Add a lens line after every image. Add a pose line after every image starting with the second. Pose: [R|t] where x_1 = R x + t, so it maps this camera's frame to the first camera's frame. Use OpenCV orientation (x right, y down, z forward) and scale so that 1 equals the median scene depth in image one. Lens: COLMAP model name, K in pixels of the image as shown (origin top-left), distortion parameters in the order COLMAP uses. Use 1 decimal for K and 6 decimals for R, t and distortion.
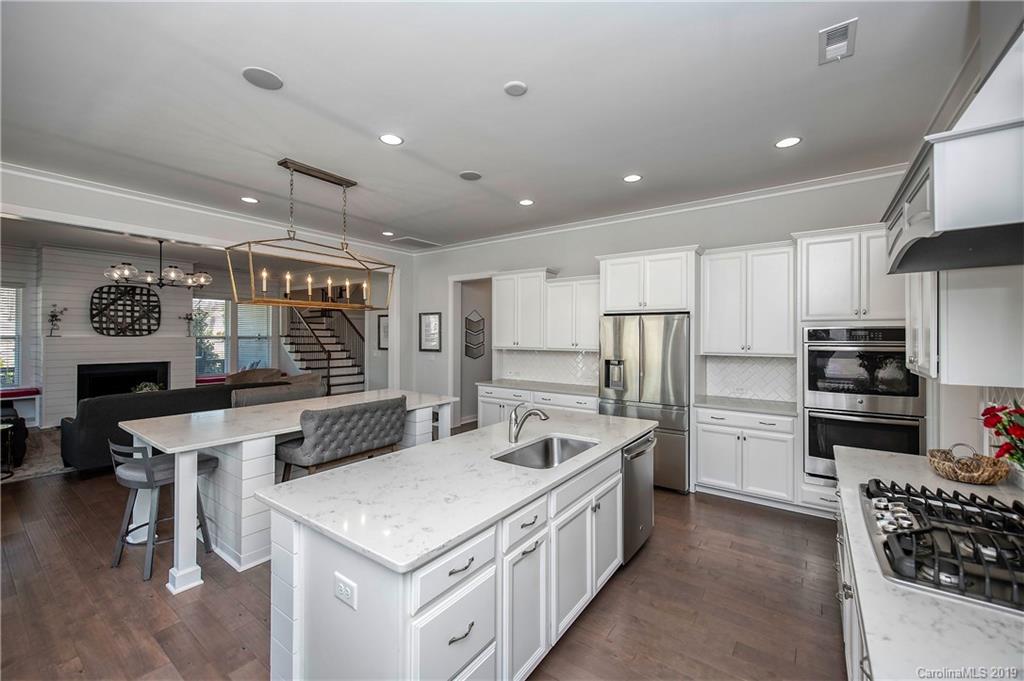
lens RADIAL K [[413.5, 0, 512.9], [0, 413.5, 337.3], [0, 0, 1]] dist [0.002467, 0.000253]
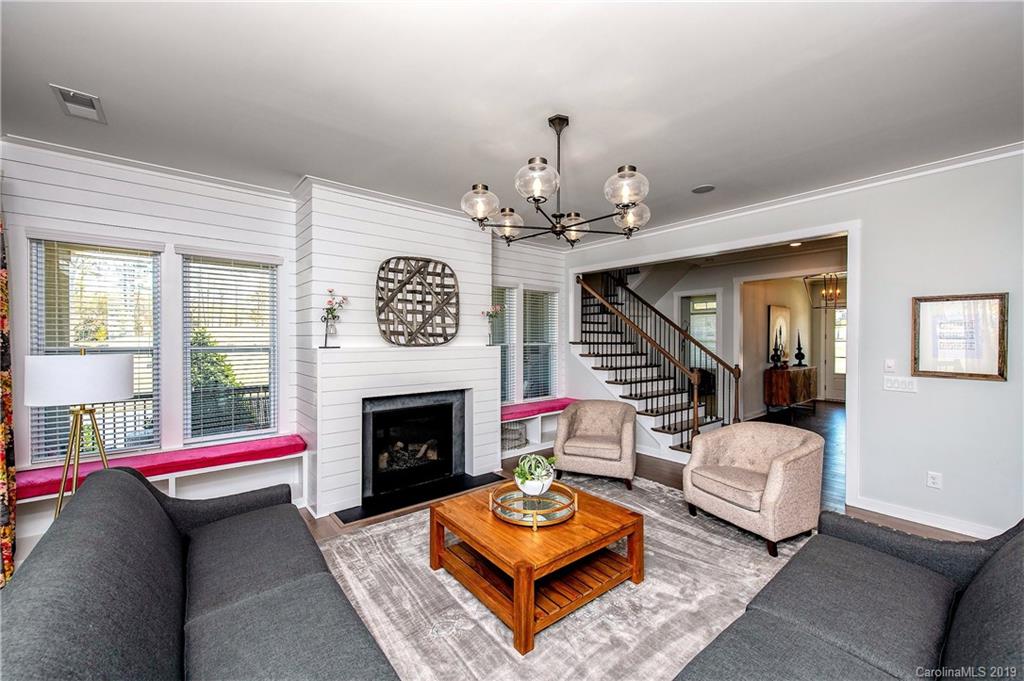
lens RADIAL K [[413.5, 0, 507.5], [0, 413.5, 343.9], [0, 0, 1]] dist [0.002467, 0.000253]
pose [[0.967995, 0.001397, -0.250966, -0.659111], [0.001265, 0.999945, 0.010447, -0.011275], [0.250967, -0.010430, 0.967939, 0.467843]]
